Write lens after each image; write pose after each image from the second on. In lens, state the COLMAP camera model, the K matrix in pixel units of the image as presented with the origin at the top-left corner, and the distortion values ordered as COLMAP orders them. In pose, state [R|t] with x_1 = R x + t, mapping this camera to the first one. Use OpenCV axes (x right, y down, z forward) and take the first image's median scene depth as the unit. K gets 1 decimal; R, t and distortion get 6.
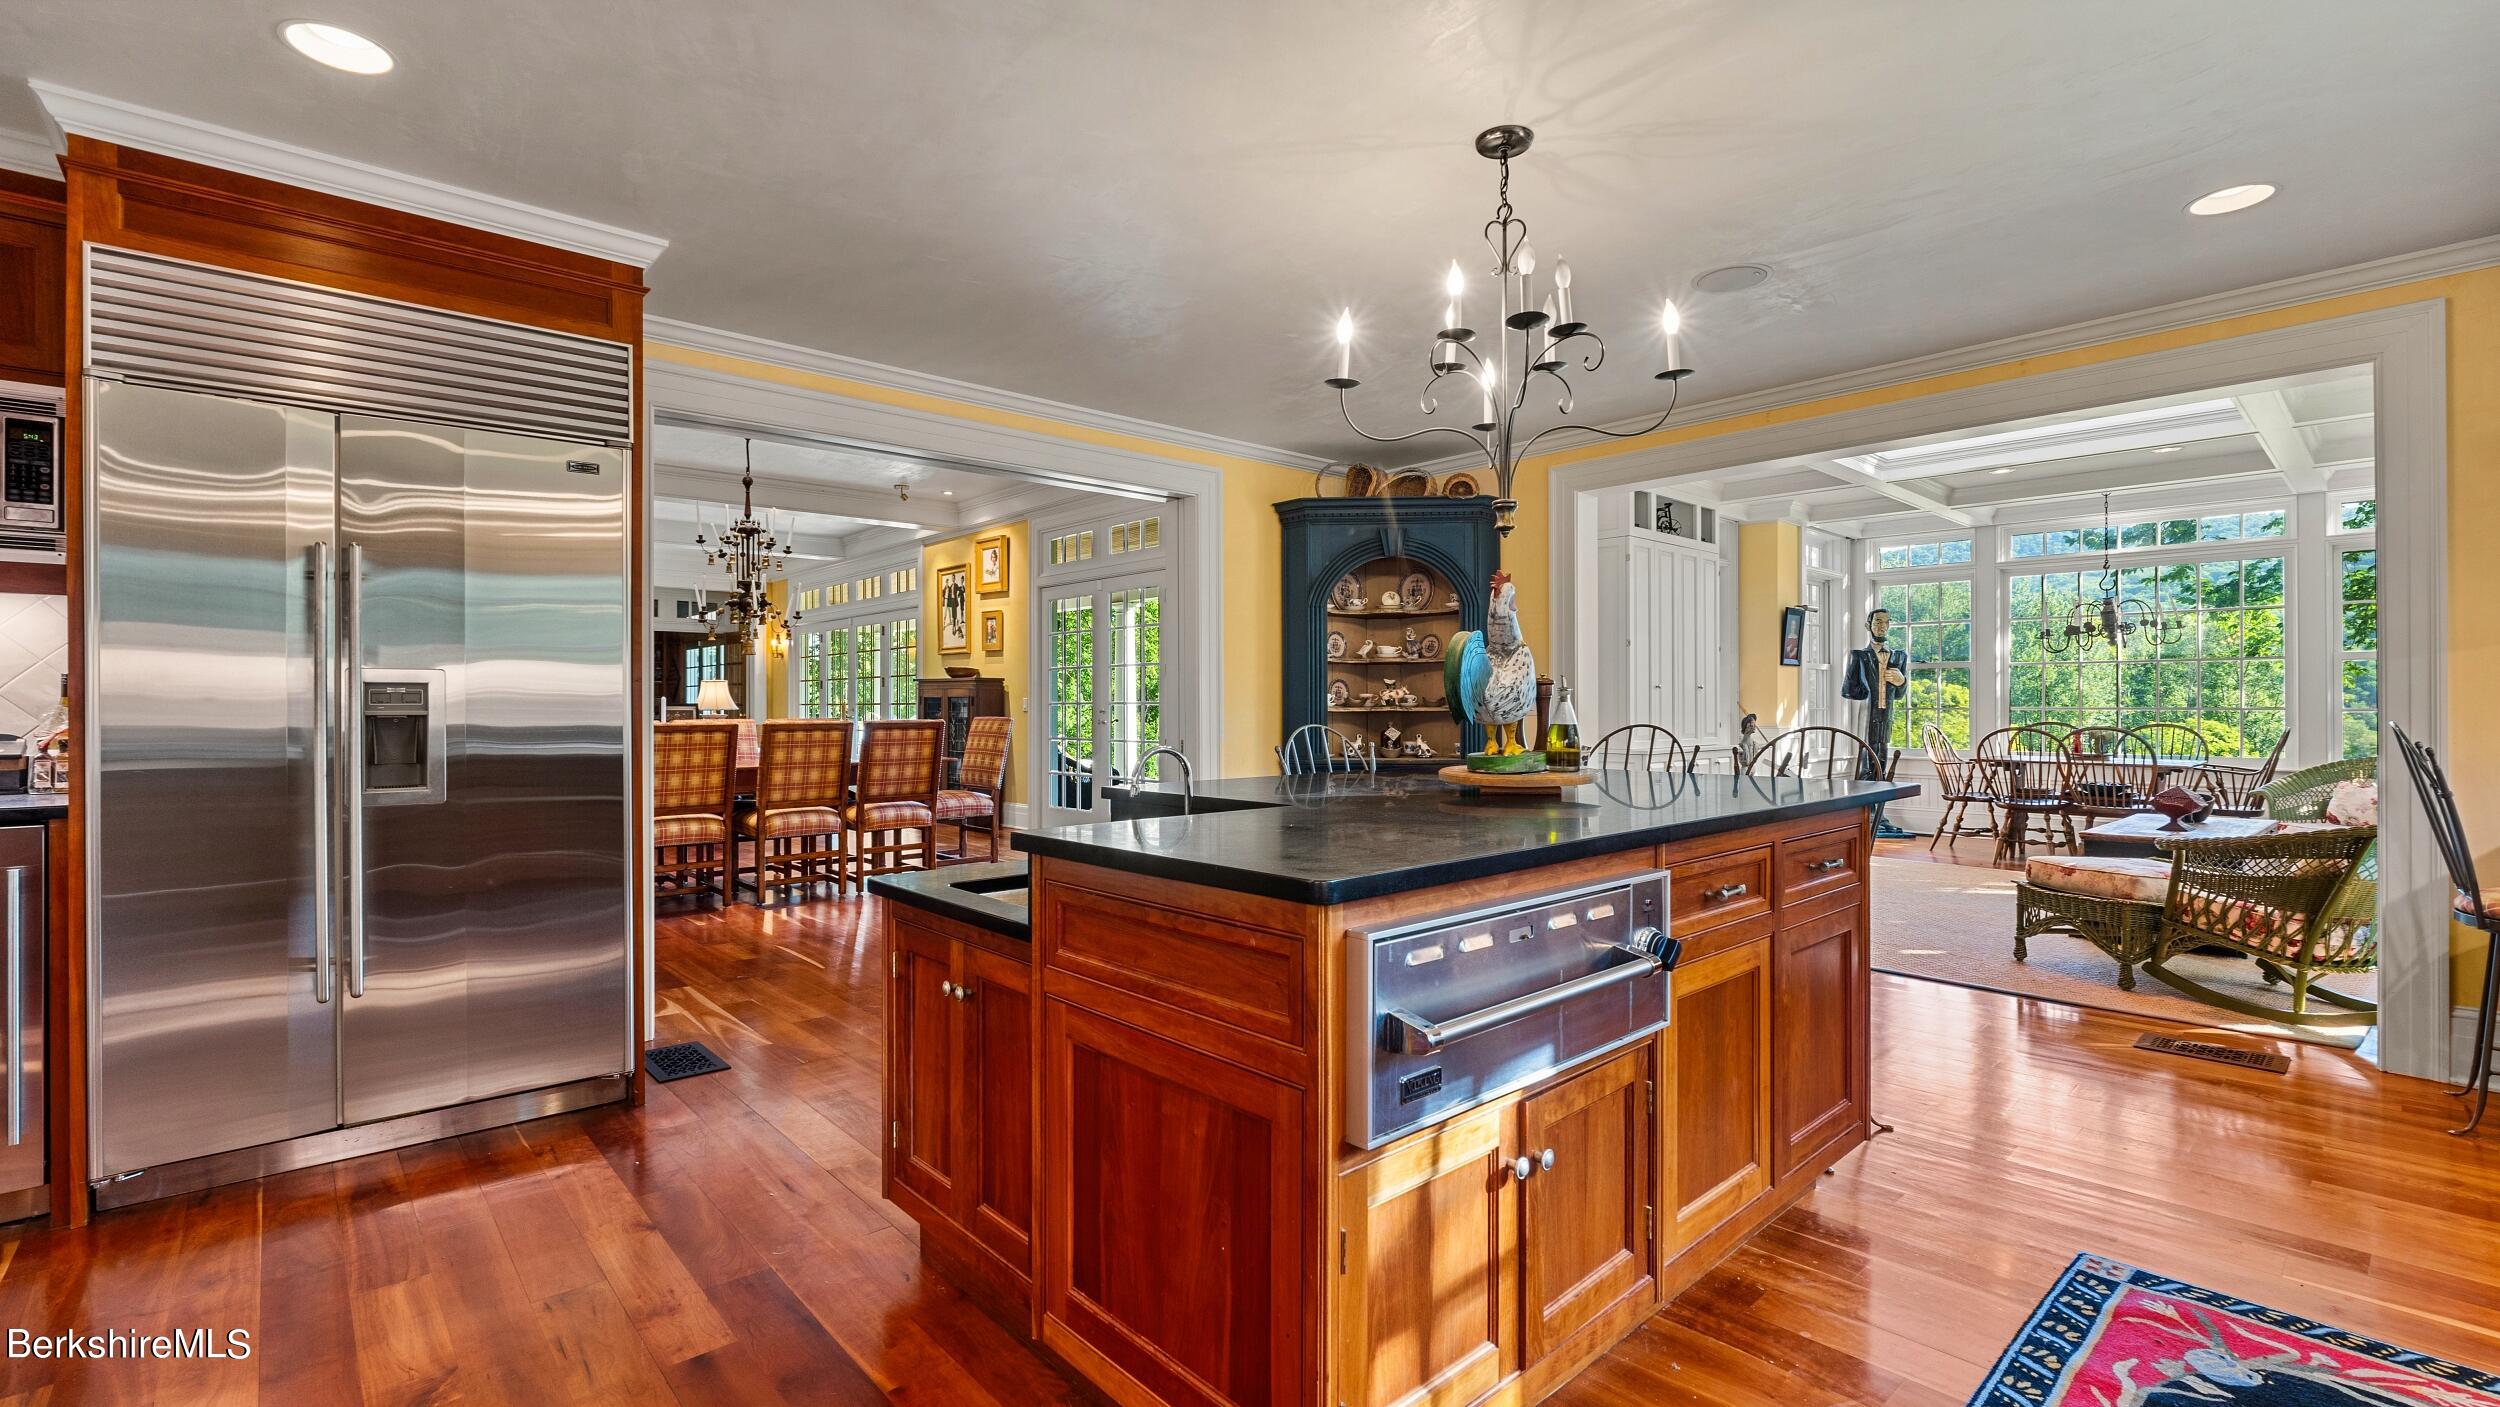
lens RADIAL K [[1078.7, 0, 1220.6], [0, 1078.7, 700.1], [0, 0, 1]] dist [-0.001088, -0.000046]
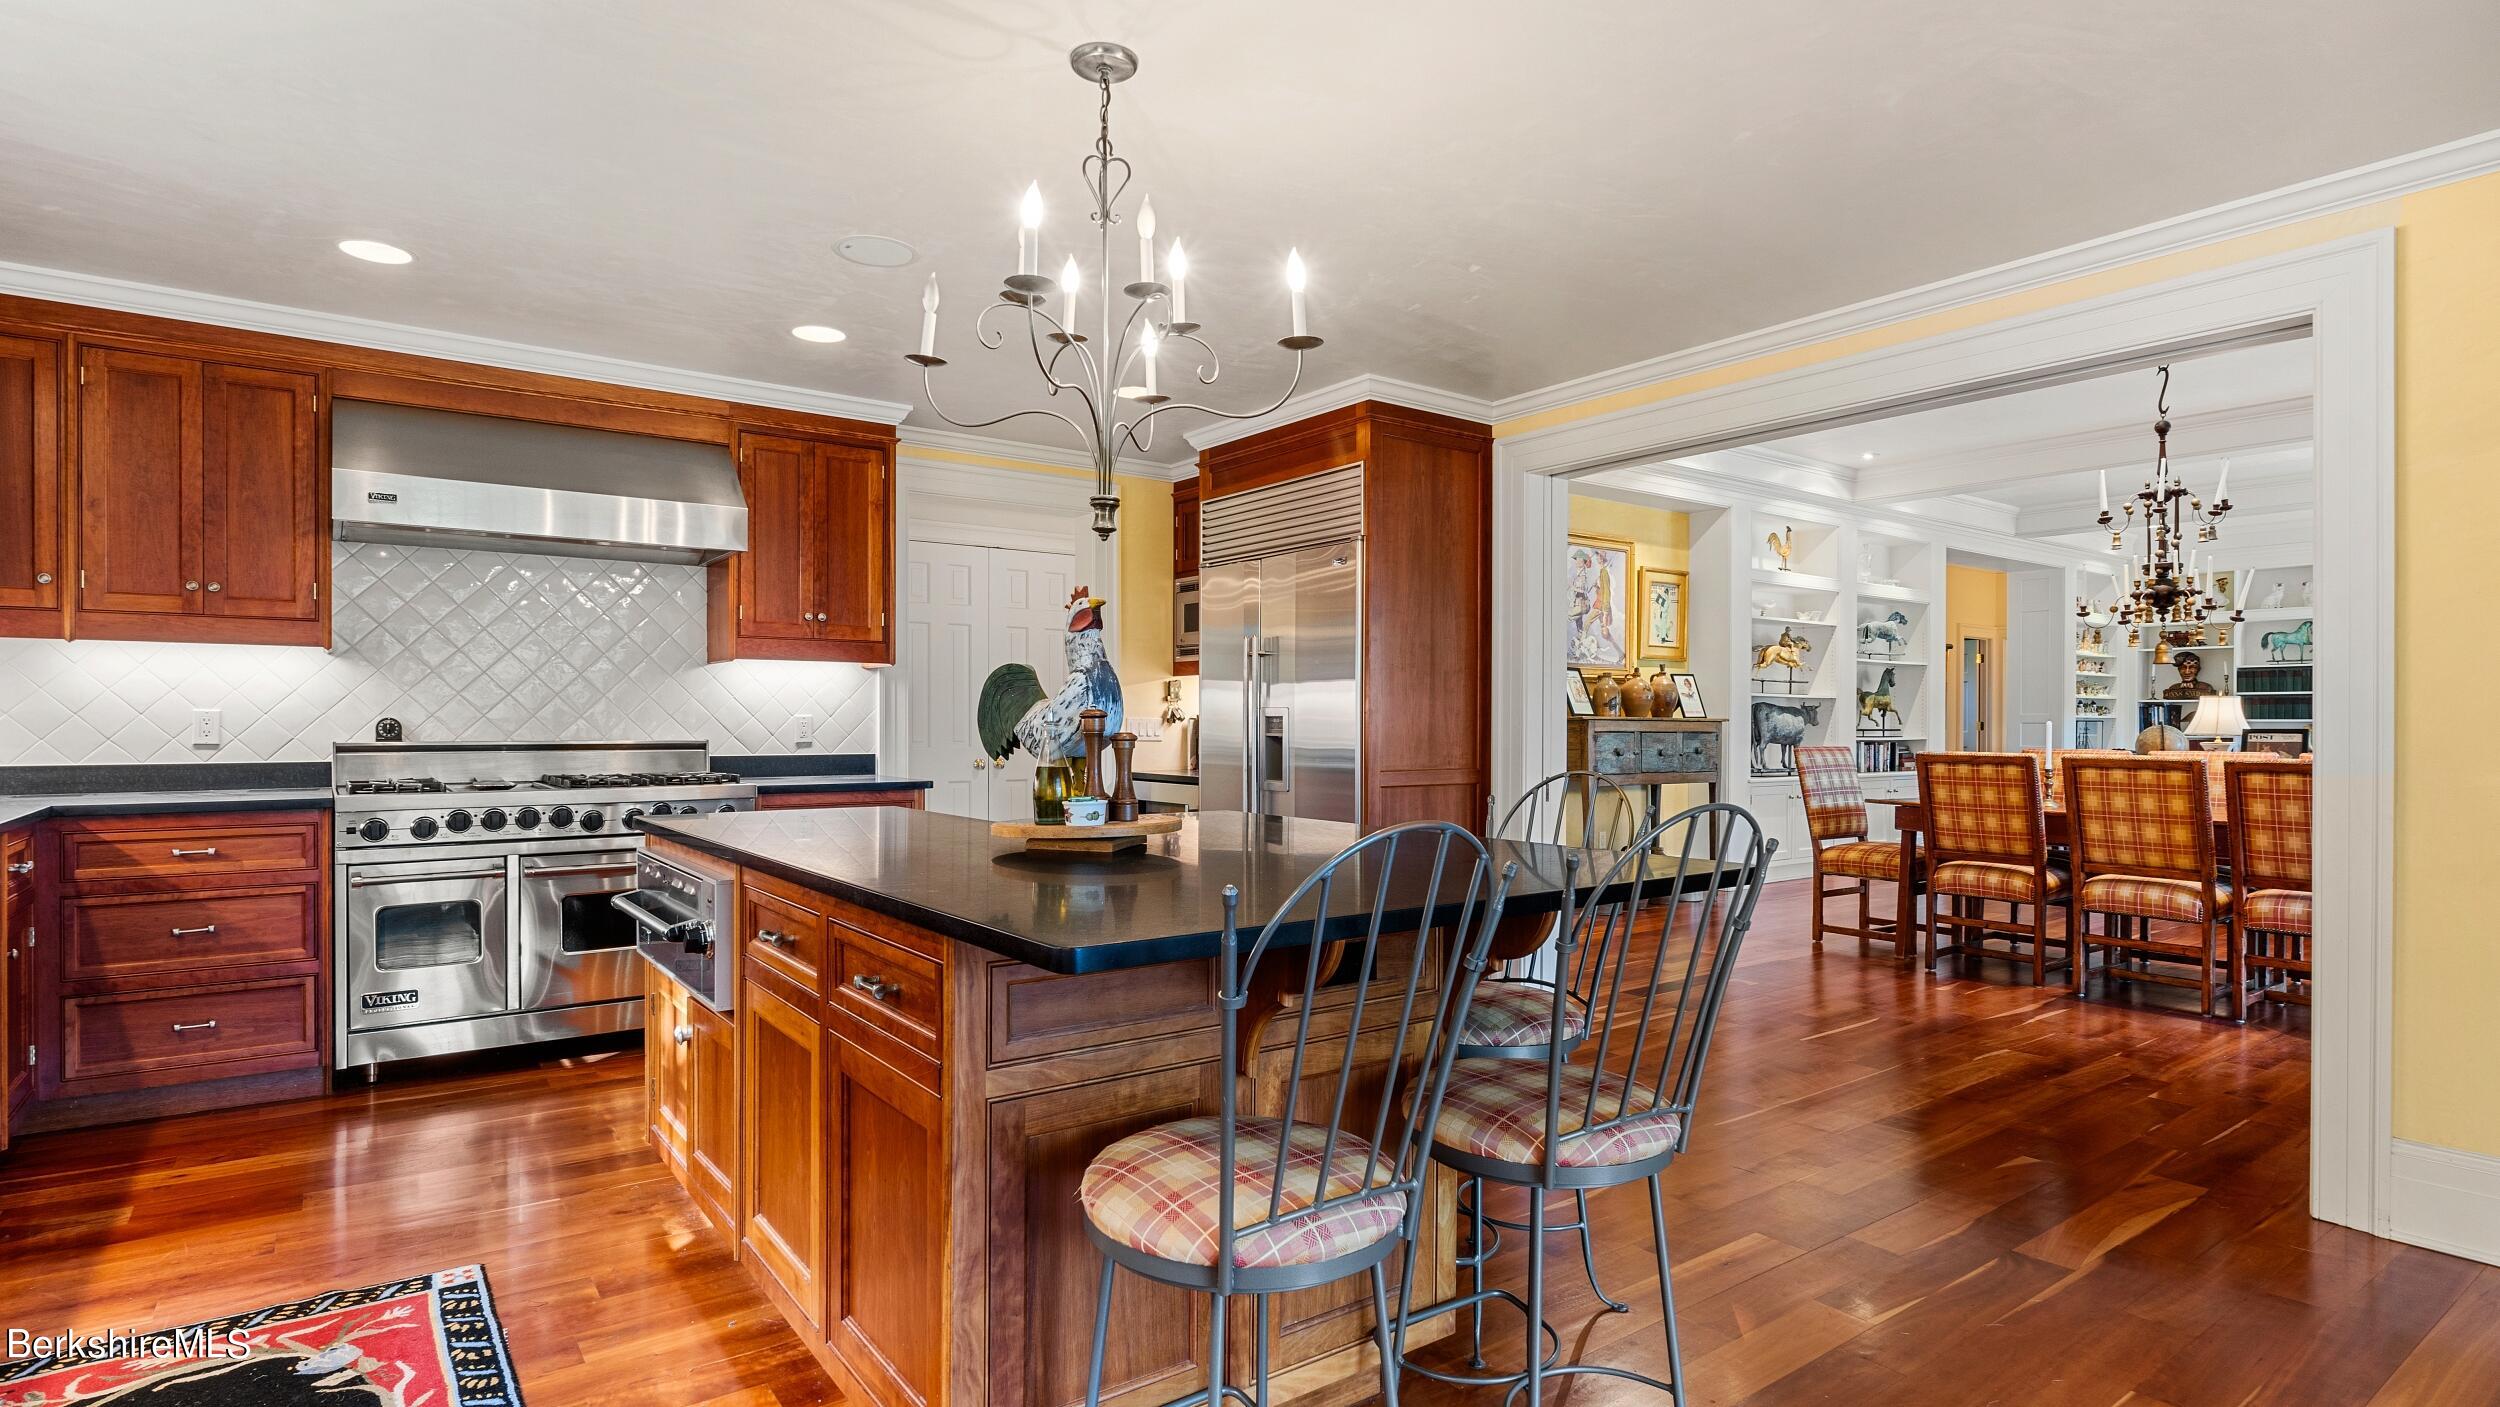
lens RADIAL K [[1271.3, 0, 1250.0], [0, 1271.3, 716.7], [0, 0, 1]] dist [-0.007873, -0.000503]
pose [[-0.080452, 0.000869, -0.996758, 0.734182], [0.000338, 1.000000, 0.000845, -0.011041], [0.996758, -0.000269, -0.080452, 0.705439]]
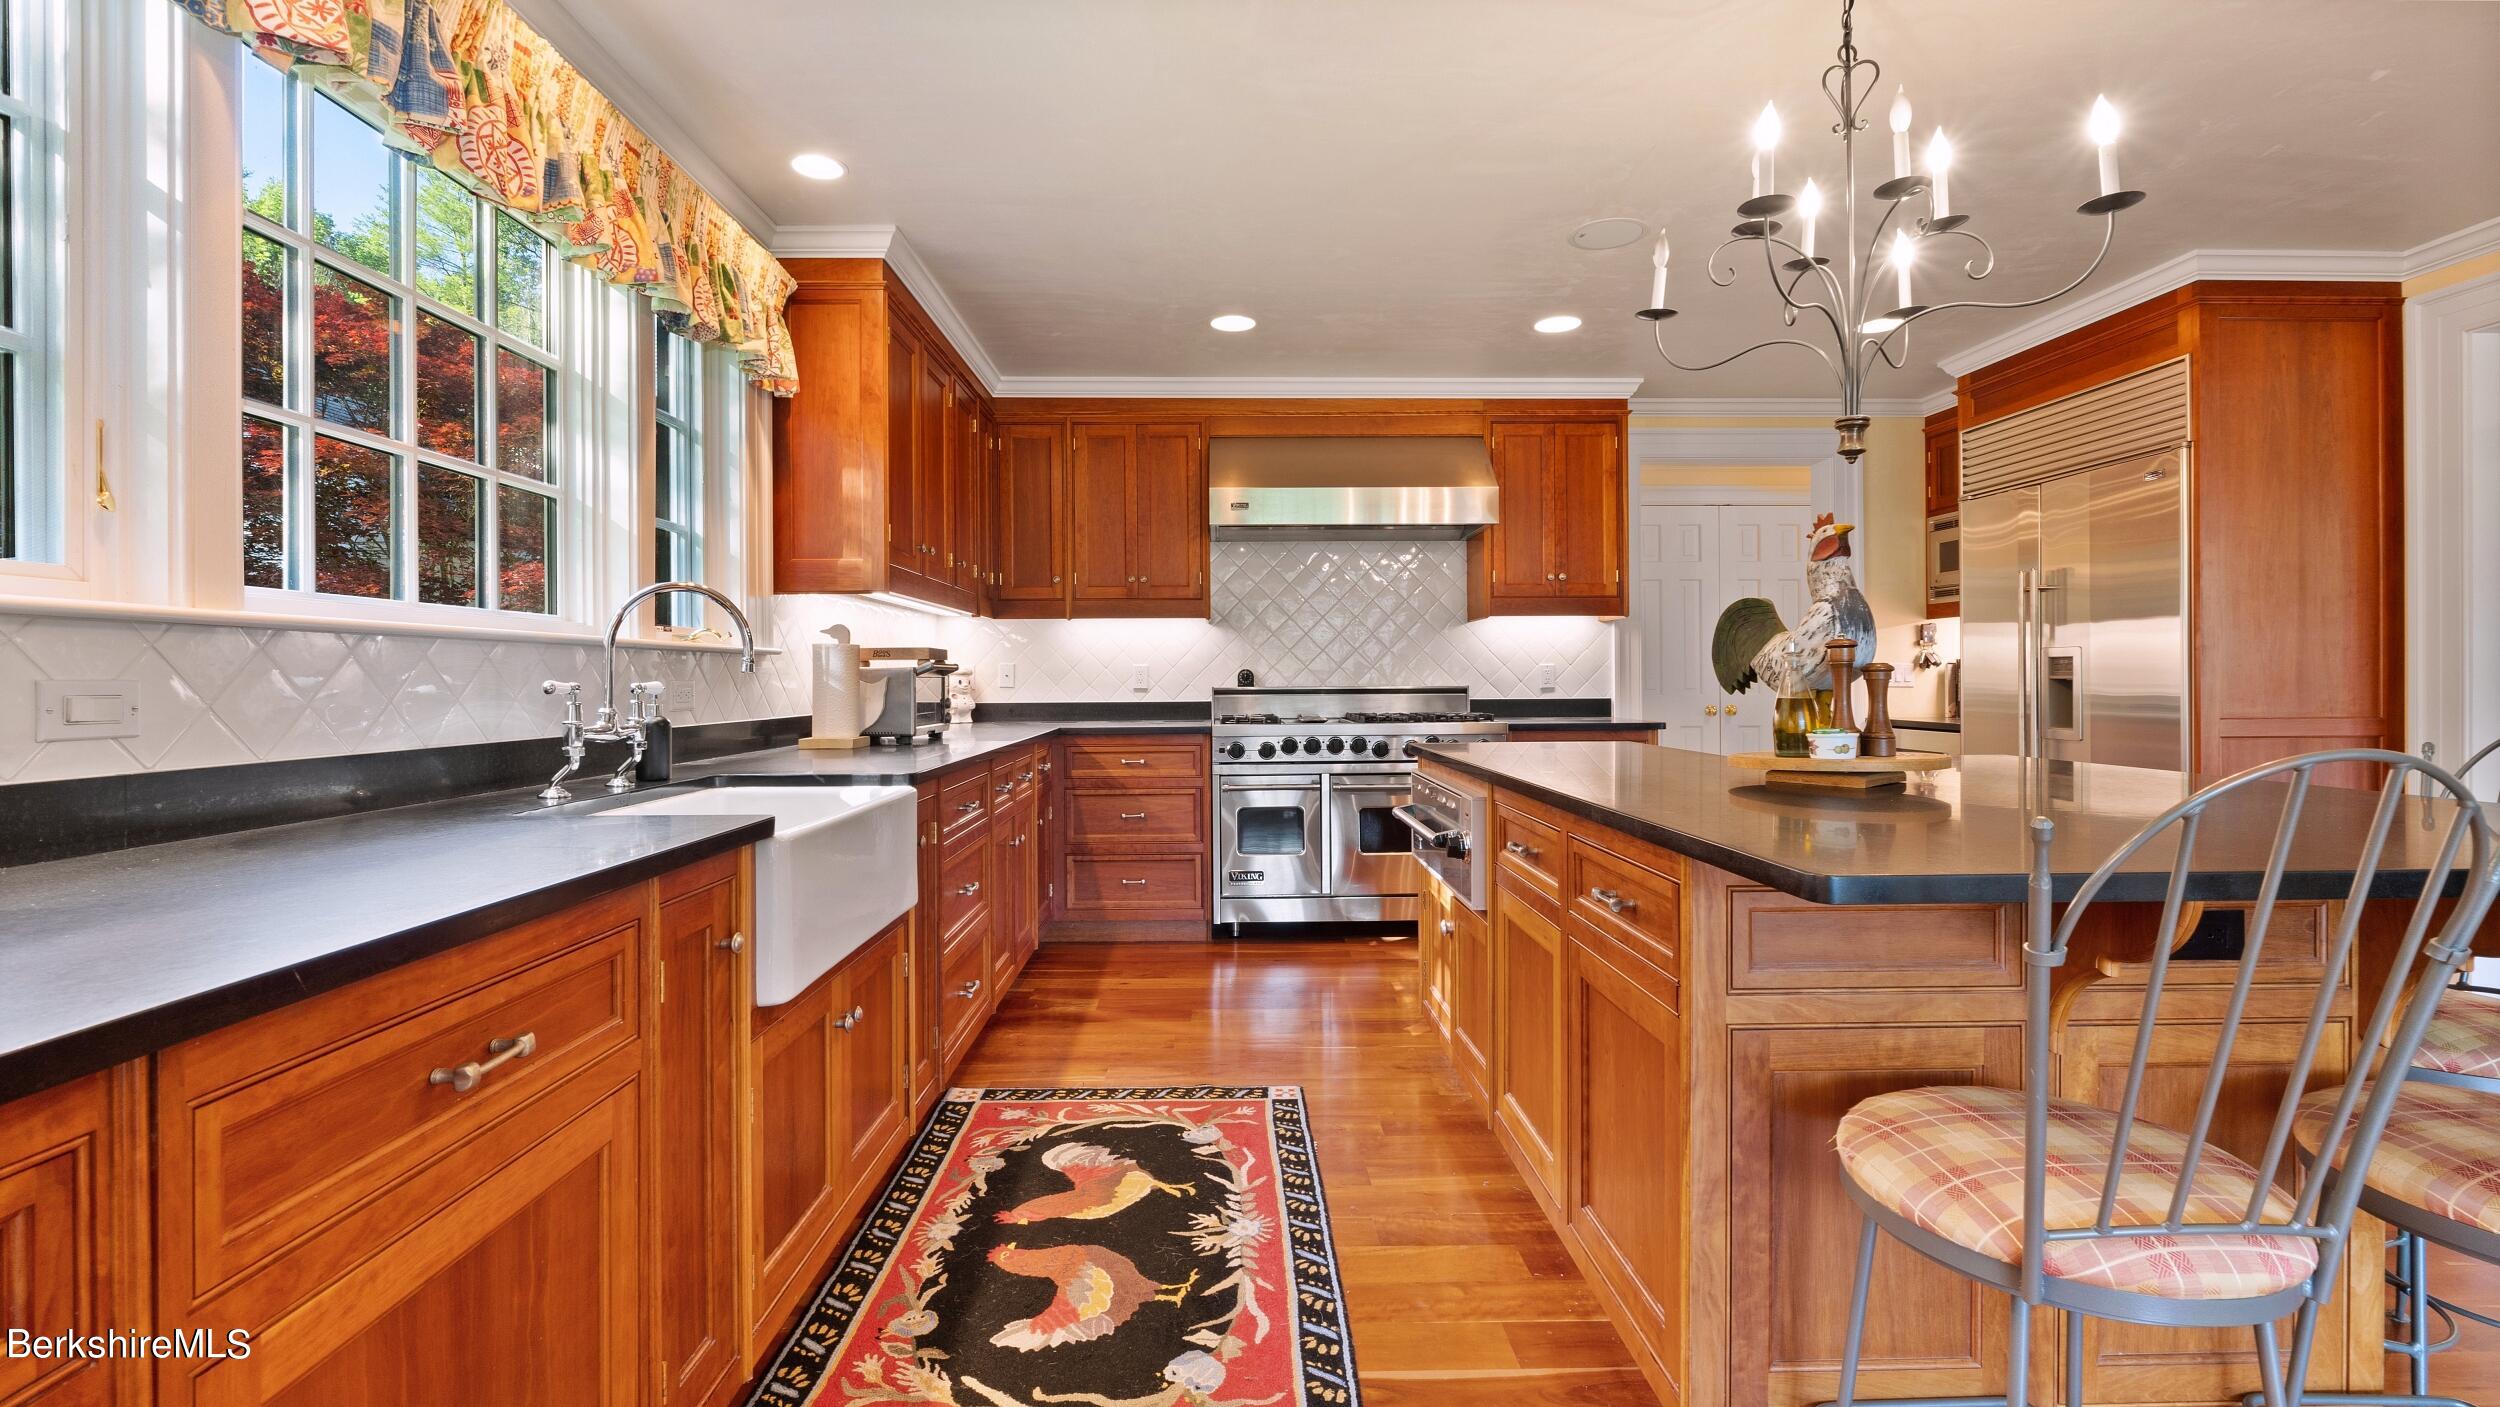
lens RADIAL K [[1075.3, 0, 1243.4], [0, 1075.3, 692.3], [0, 0, 1]] dist [-0.005882, -0.000201]
pose [[-0.641970, 0.008313, -0.766684, 0.674045], [0.008760, 0.999955, 0.003507, 0.011268], [0.766679, -0.004465, -0.642015, 0.682451]]
